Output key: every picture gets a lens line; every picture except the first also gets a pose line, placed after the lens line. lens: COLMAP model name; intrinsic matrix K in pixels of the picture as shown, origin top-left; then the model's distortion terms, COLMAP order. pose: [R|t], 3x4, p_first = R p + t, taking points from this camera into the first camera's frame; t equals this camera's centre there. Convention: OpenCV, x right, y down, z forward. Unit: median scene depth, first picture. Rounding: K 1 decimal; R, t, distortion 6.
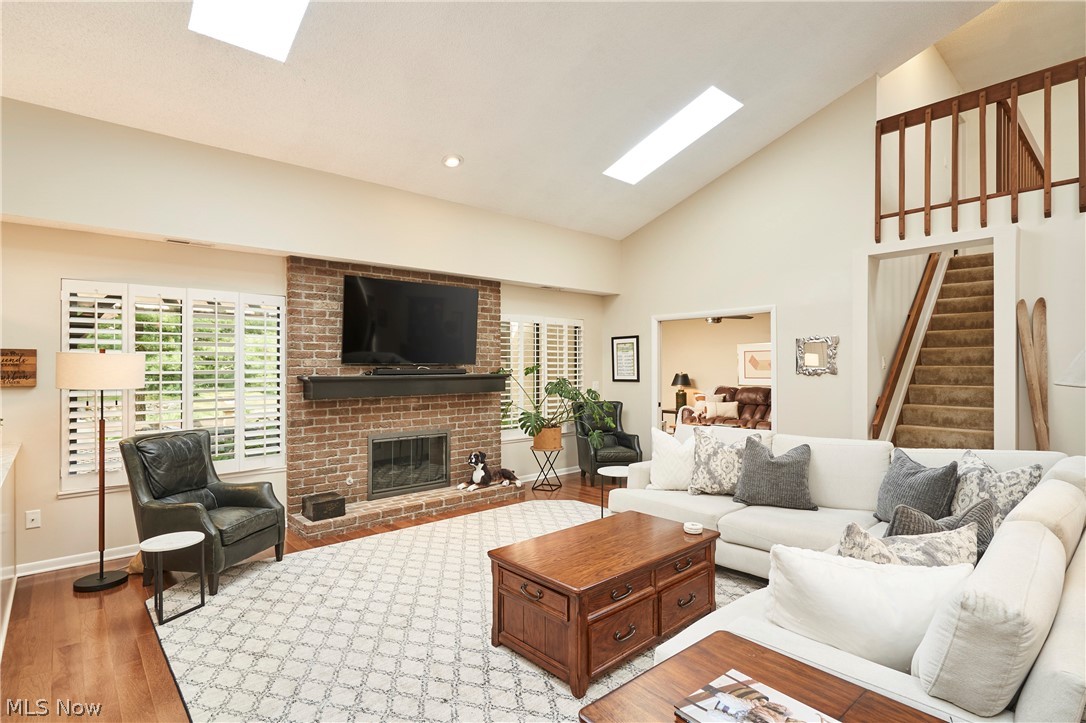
lens RADIAL K [[545.4, 0, 543.0], [0, 545.4, 361.5], [0, 0, 1]] dist [-0.000867, -0.000037]
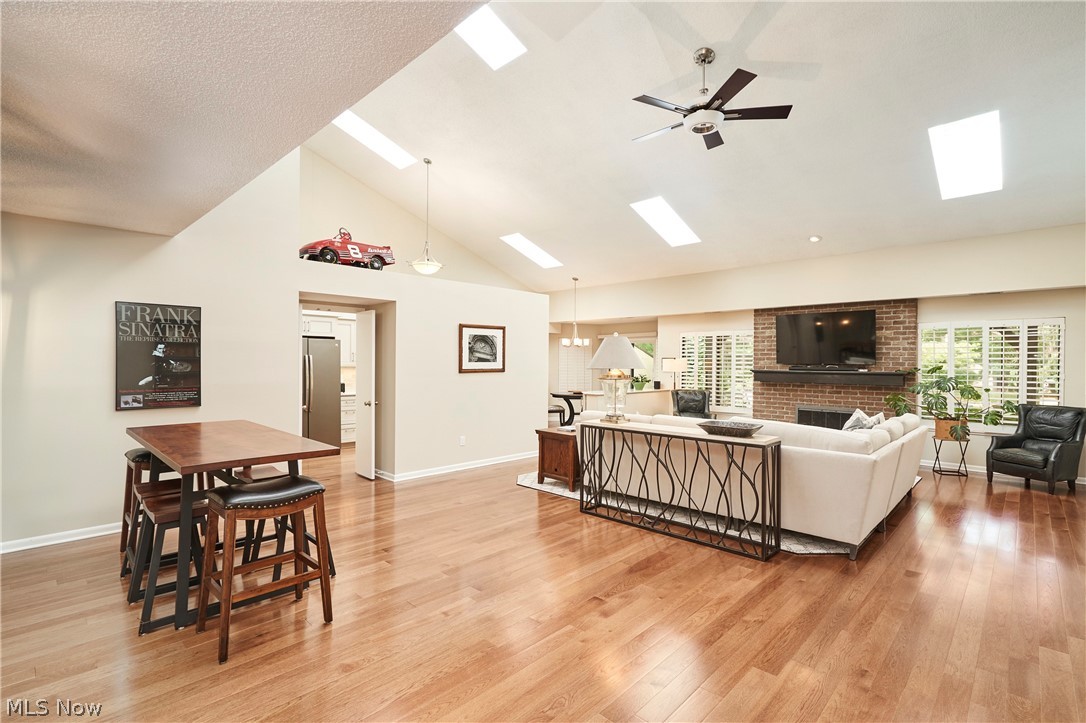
lens RADIAL K [[505.1, 0, 543.0], [0, 505.1, 361.5], [0, 0, 1]] dist [-0.003939, 0.005723]
pose [[0.071535, 0.001870, -0.997436, 1.251601], [-0.004991, 0.999986, 0.001517, -0.001025], [0.997426, 0.004870, 0.071544, 0.089105]]
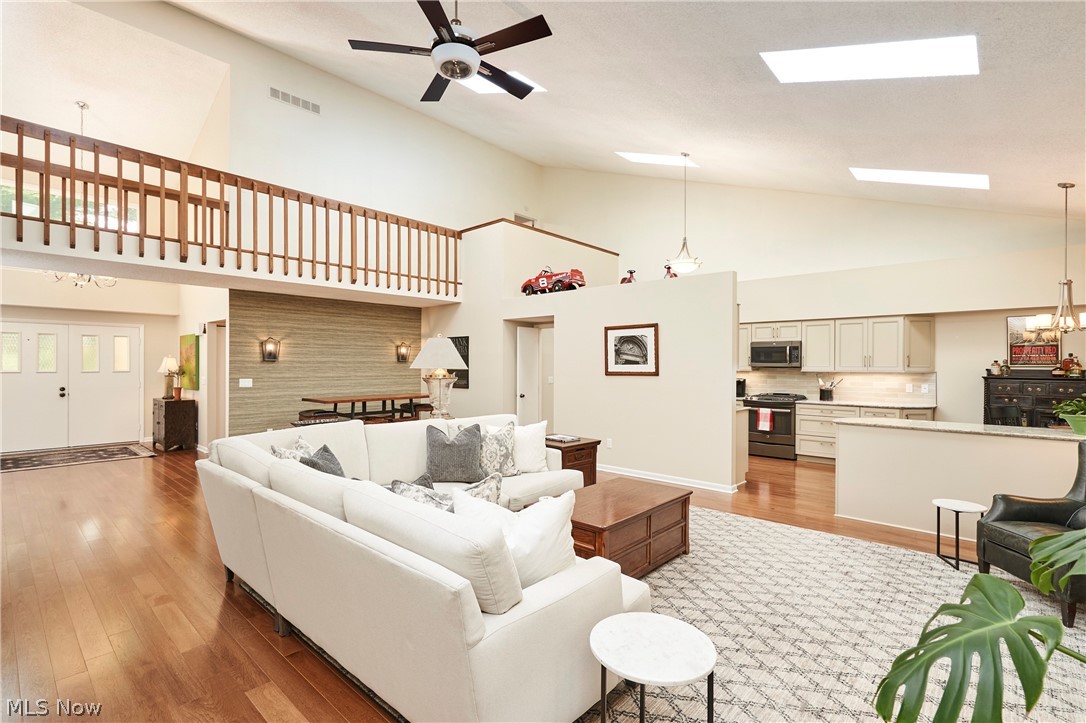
lens RADIAL K [[505.1, 0, 543.0], [0, 505.1, 361.5], [0, 0, 1]] dist [-0.003939, 0.005723]
pose [[-0.994429, -0.001782, -0.105390, 0.240290], [-0.000887, 0.999963, -0.008538, 0.006661], [0.105401, -0.008397, -0.994394, 1.260833]]
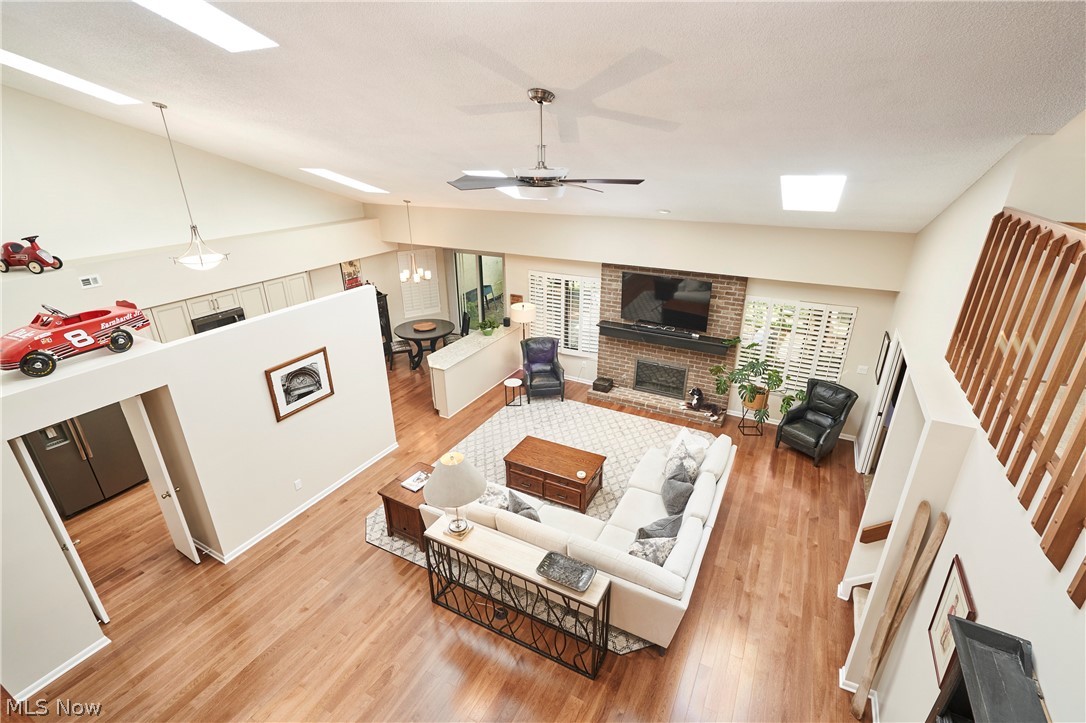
lens RADIAL K [[505.1, 0, 543.0], [0, 505.1, 361.5], [0, 0, 1]] dist [-0.003939, 0.005723]
pose [[0.341675, 0.364754, -0.866148, 1.063274], [0.010210, 0.920118, 0.391509, -0.526225], [0.939763, -0.142613, 0.310657, 0.192116]]
